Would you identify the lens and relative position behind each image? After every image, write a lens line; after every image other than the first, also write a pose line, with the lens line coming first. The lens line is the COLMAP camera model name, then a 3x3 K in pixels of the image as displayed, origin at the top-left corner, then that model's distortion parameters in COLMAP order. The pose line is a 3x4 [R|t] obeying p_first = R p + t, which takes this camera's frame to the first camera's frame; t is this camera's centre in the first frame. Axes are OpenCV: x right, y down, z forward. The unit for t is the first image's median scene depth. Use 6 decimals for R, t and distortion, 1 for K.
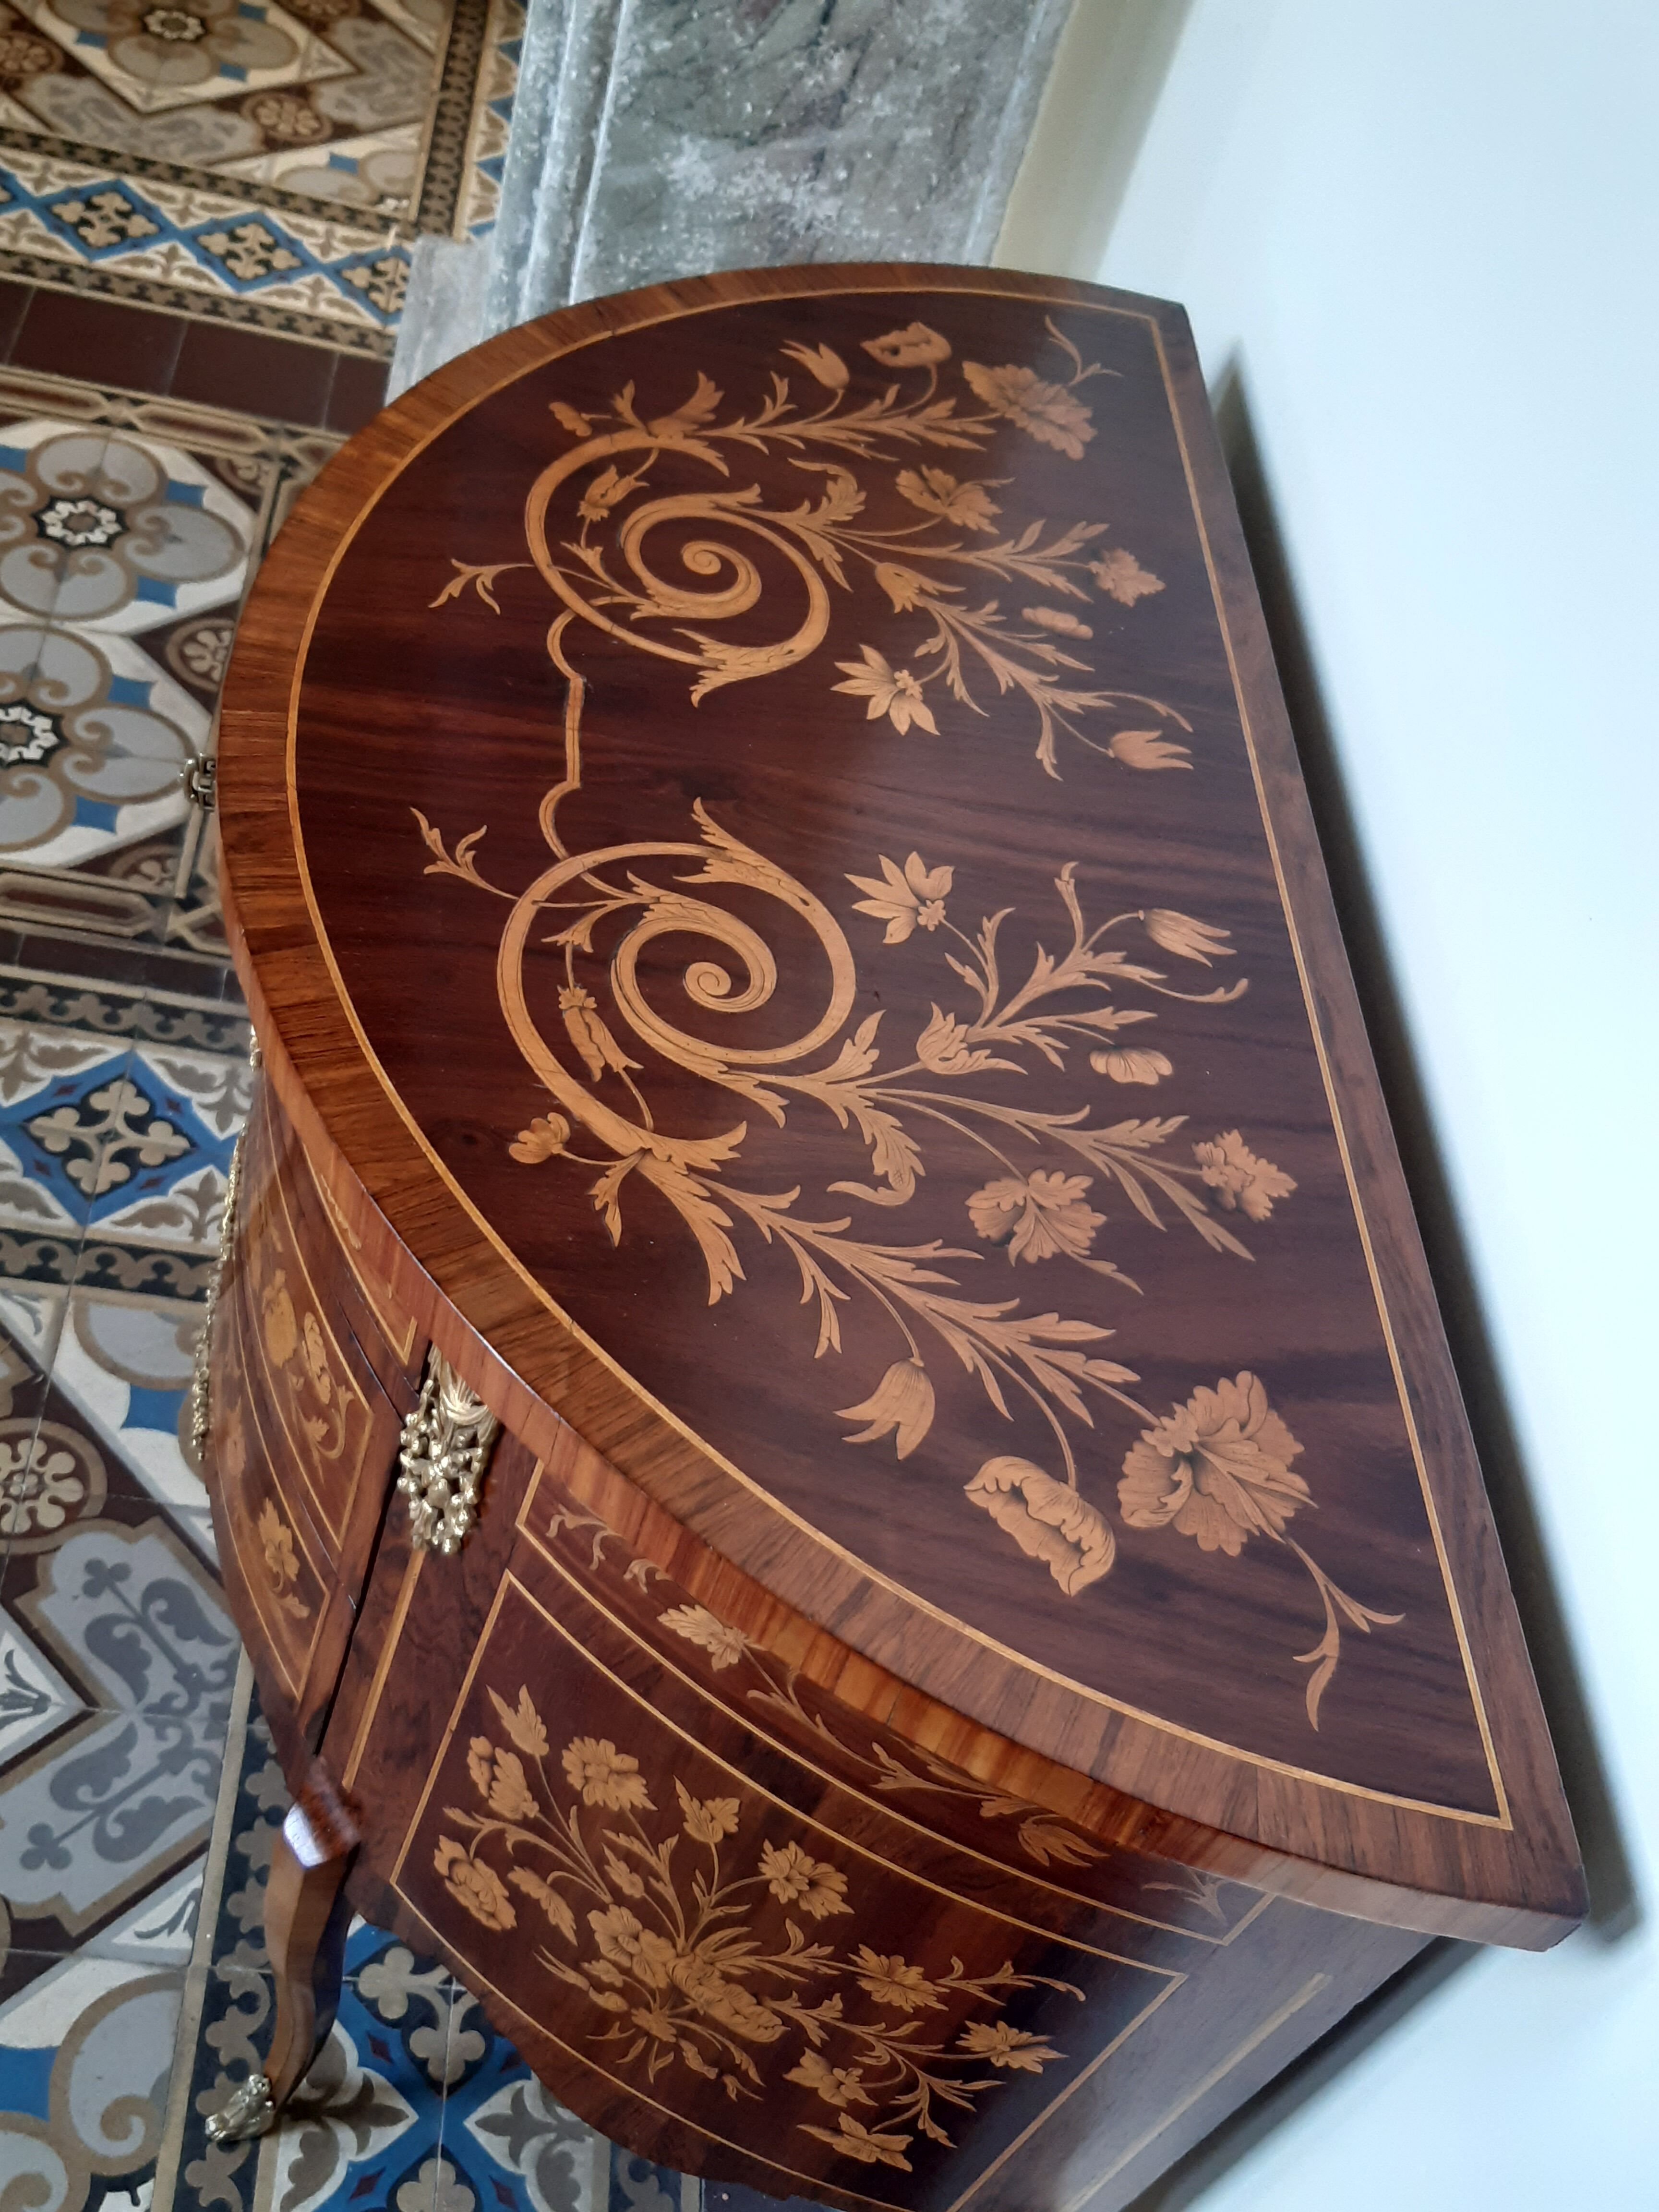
lens RADIAL K [[2344.8, 0, 822.0], [0, 2344.8, 1141.9], [0, 0, 1]] dist [0.172411, -0.473650]
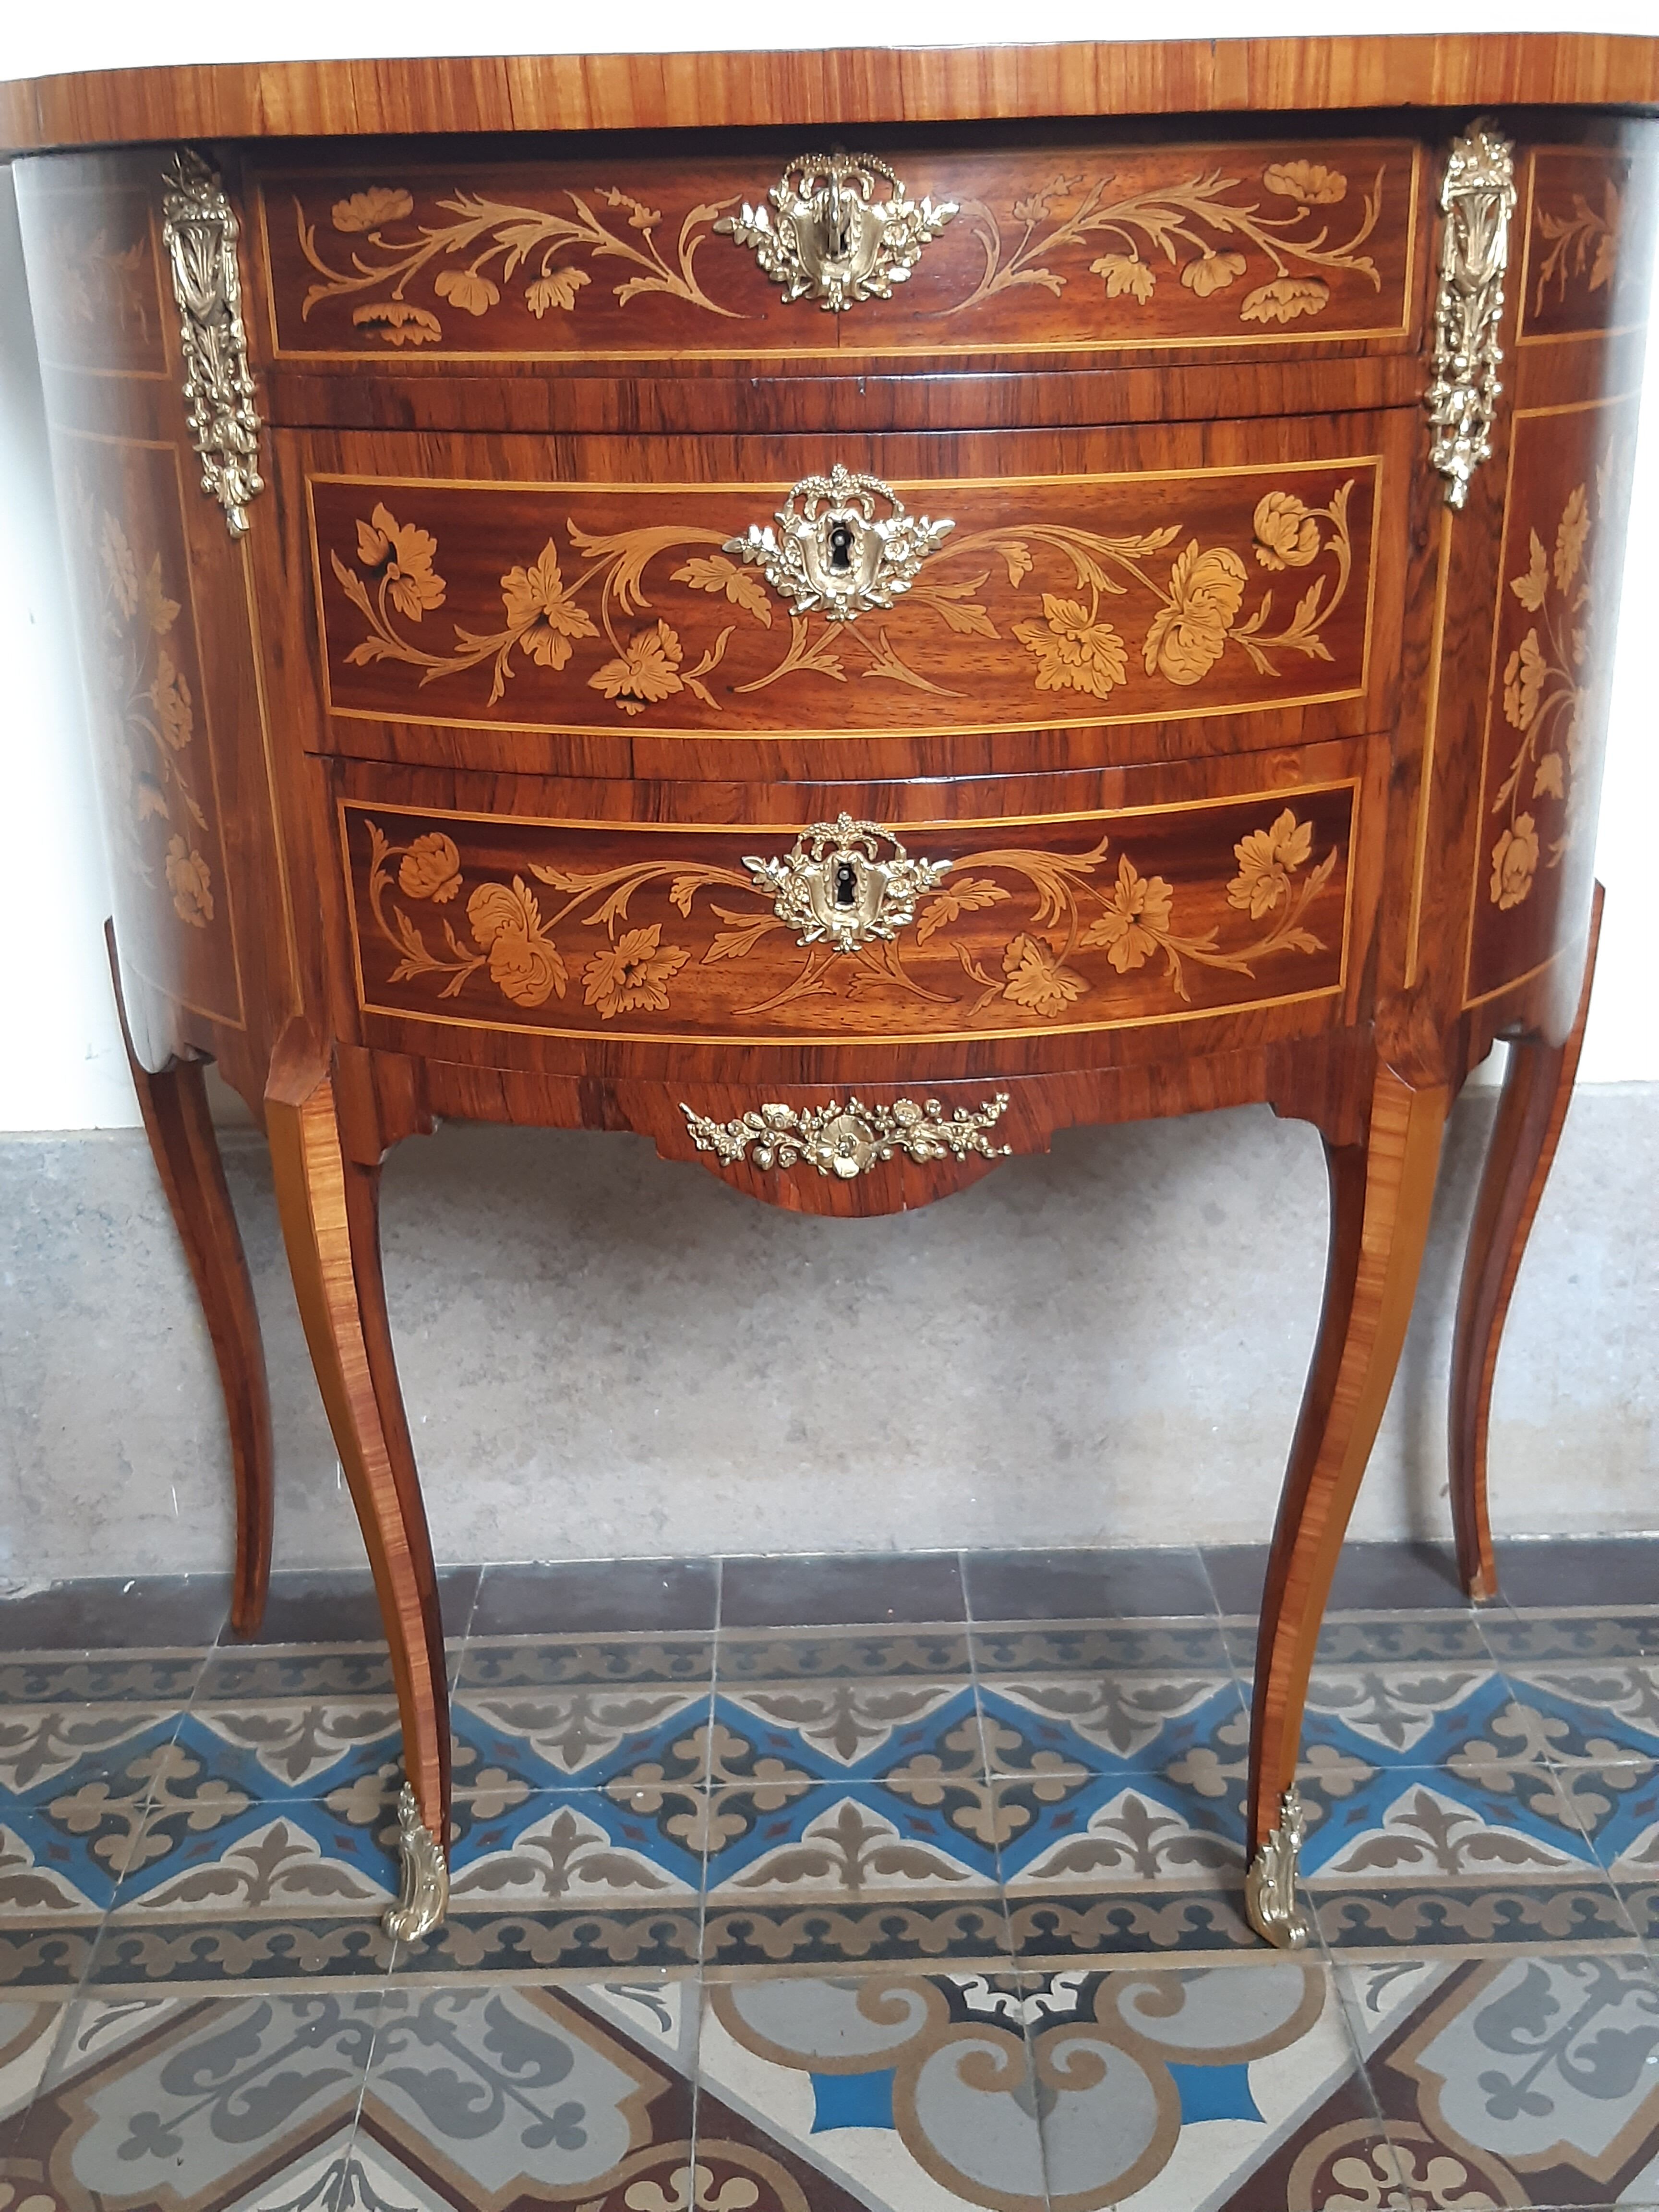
lens RADIAL K [[2344.8, 0, 822.0], [0, 2344.8, 1141.9], [0, 0, 1]] dist [0.172411, -0.473650]
pose [[0.032643, -0.594912, 0.803128, -1.263551], [0.767597, 0.529554, 0.361065, -0.311280], [-0.640101, 0.604692, 0.473939, 0.824838]]
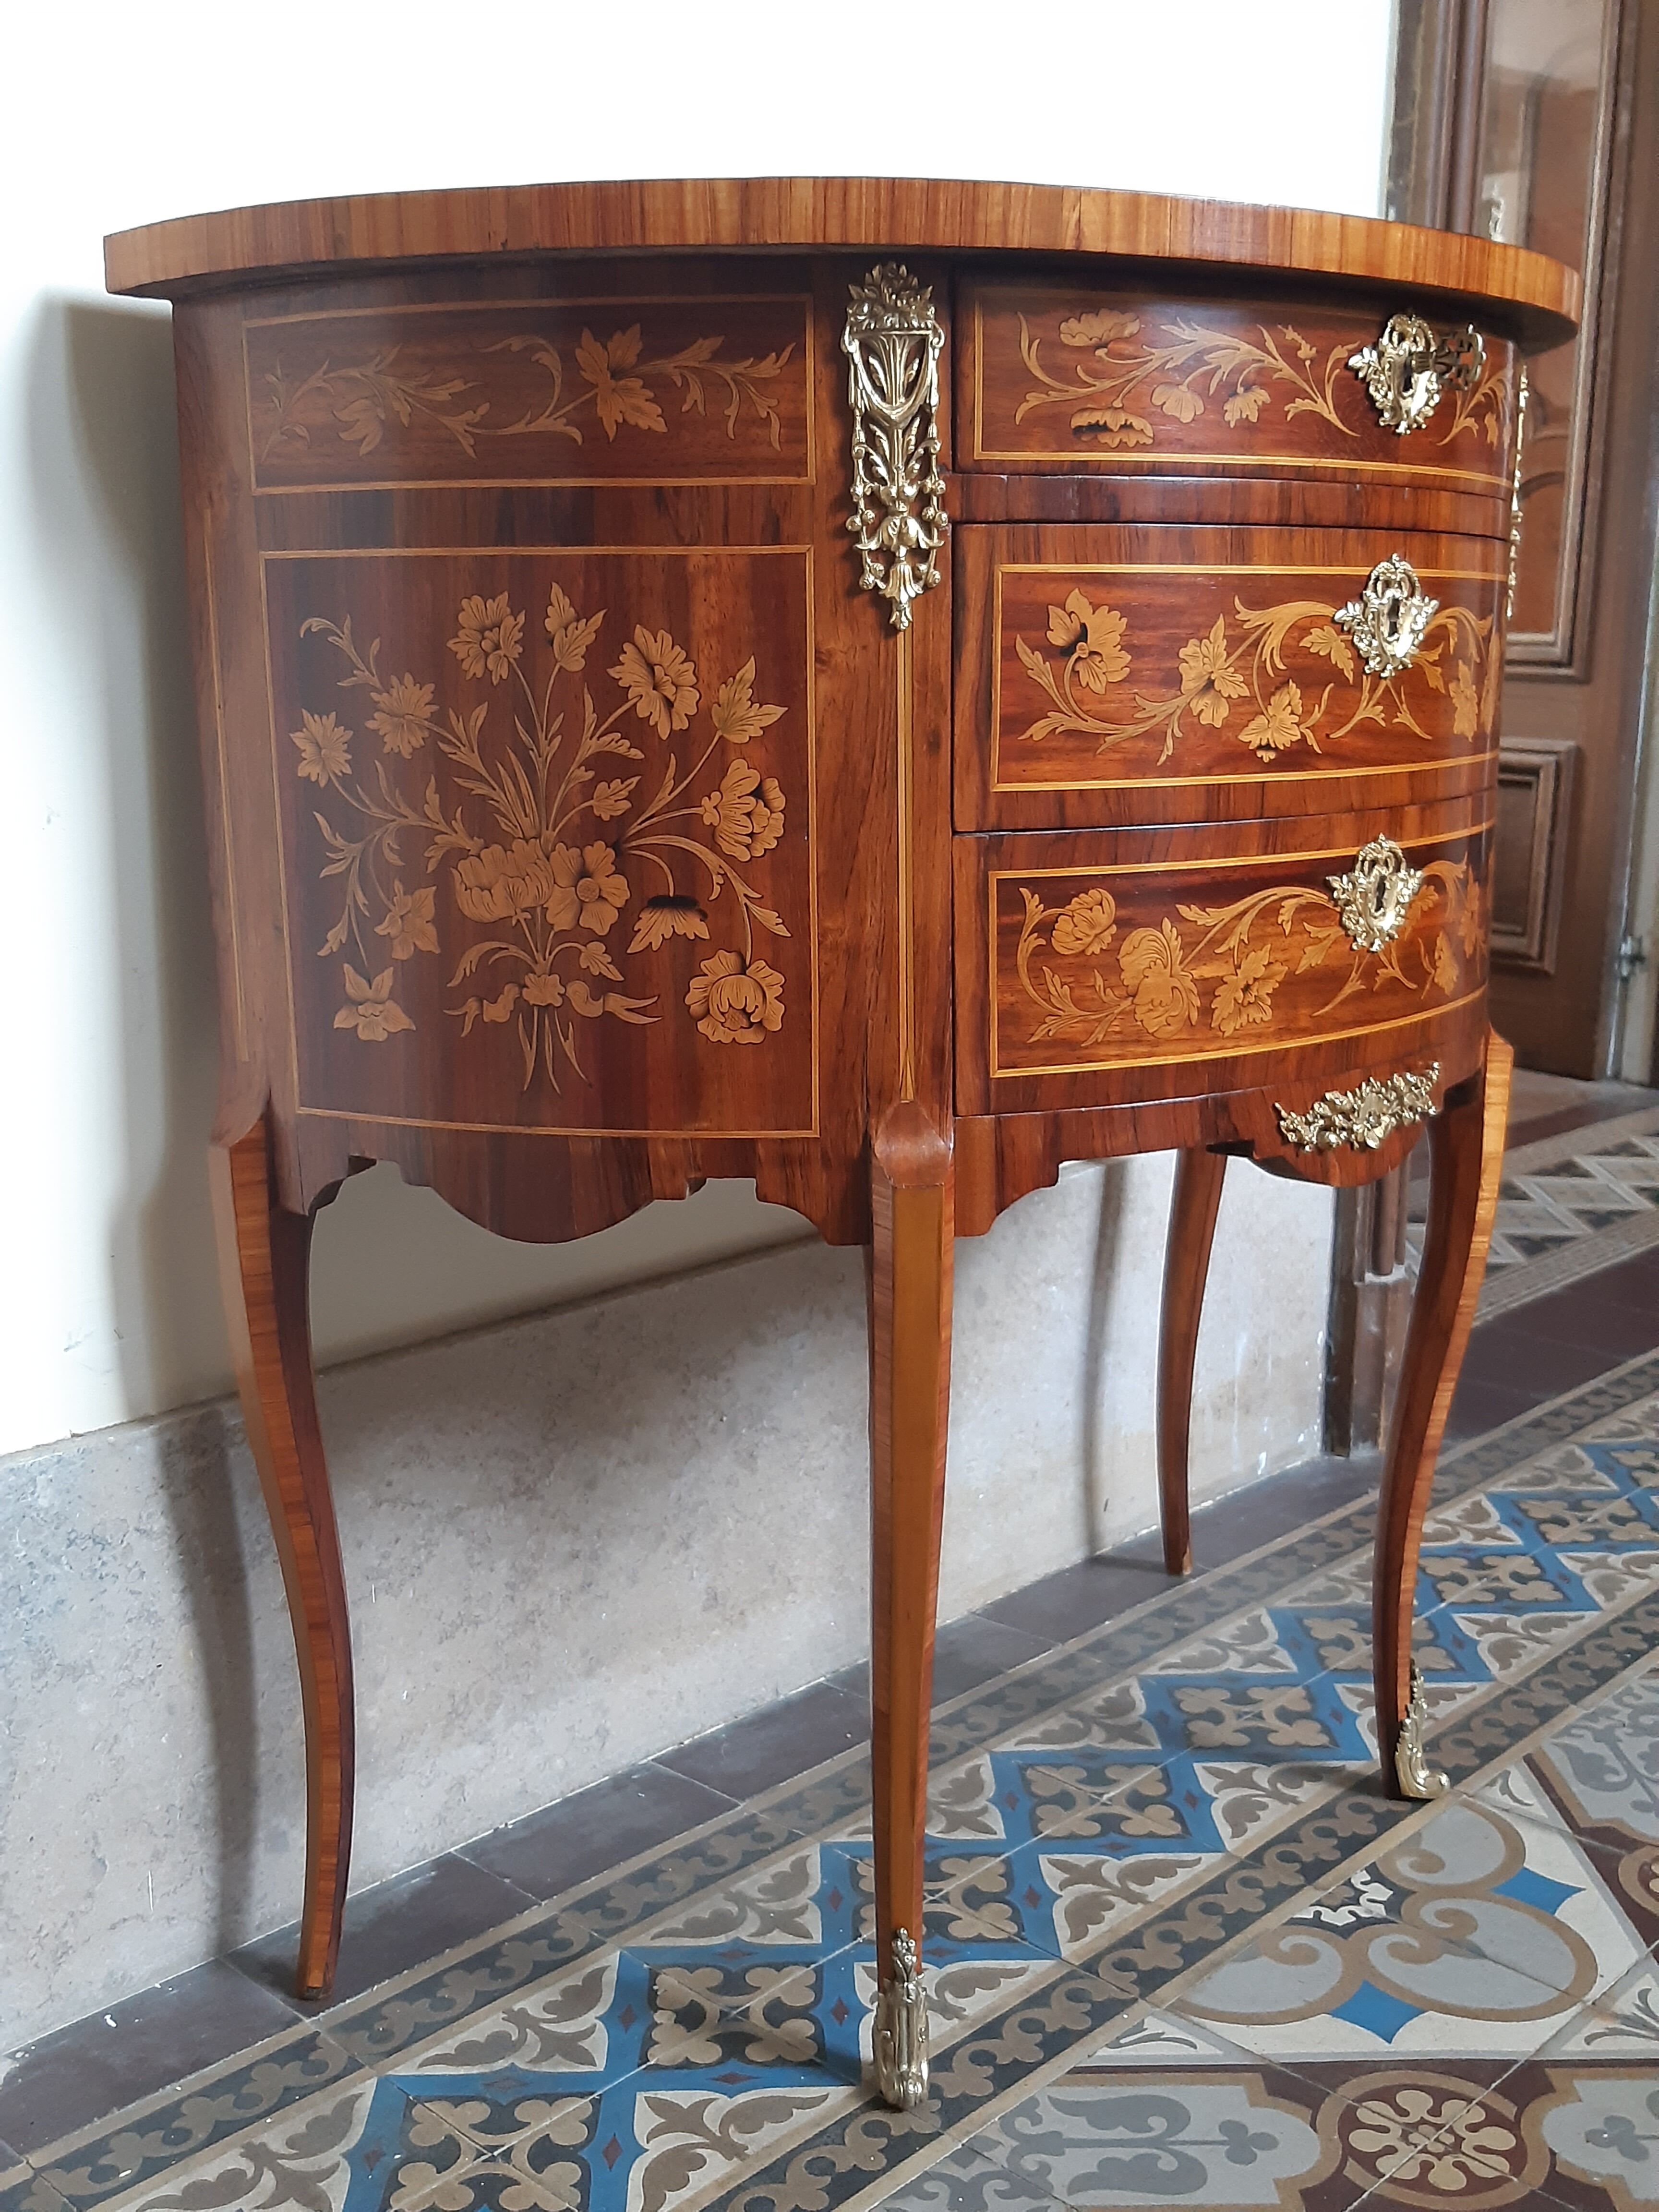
lens RADIAL K [[2305.3, 0, 834.6], [0, 2305.3, 1137.9], [0, 0, 1]] dist [0.185565, -0.560549]
pose [[-0.652044, -0.401597, 0.643085, -1.015457], [0.440683, 0.489458, 0.752482, -1.030390], [-0.616958, 0.774048, -0.142171, 1.746301]]
